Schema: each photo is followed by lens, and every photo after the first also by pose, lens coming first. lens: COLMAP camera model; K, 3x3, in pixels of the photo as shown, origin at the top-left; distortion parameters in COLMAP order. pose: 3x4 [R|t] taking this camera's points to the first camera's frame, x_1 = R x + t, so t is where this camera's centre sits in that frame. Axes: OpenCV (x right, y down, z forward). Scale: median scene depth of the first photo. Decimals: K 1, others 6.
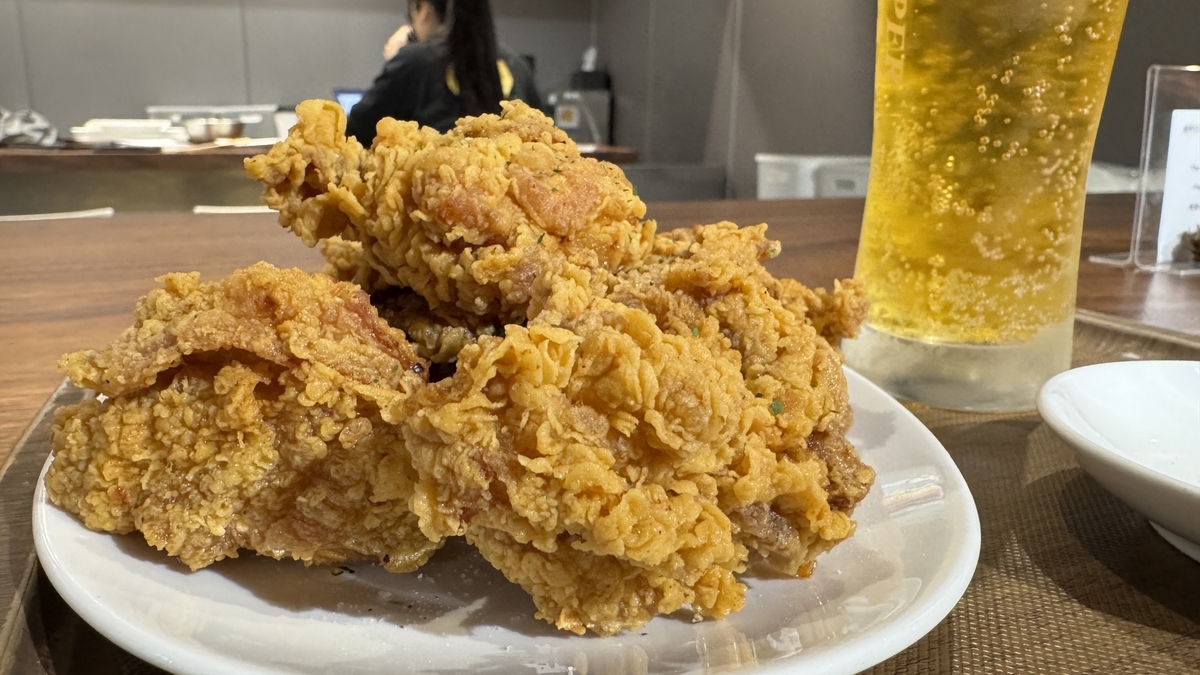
lens RADIAL K [[892.3, 0, 594.1], [0, 892.3, 343.7], [0, 0, 1]] dist [0.000229, -0.014684]
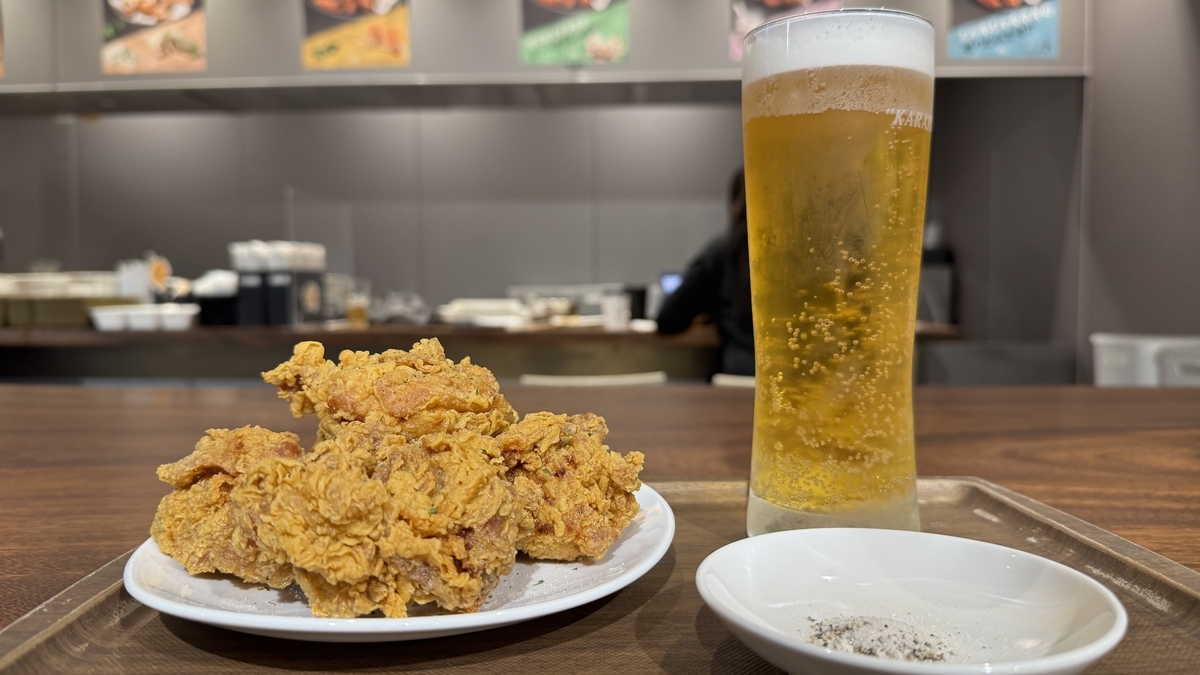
lens RADIAL K [[892.3, 0, 612.7], [0, 892.3, 340.5], [0, 0, 1]] dist [0.000229, -0.014684]
pose [[0.943232, 0.010234, -0.331976, 0.639939], [-0.075466, 0.979986, -0.184207, 0.018742], [0.323447, 0.198803, 0.925127, -0.380697]]
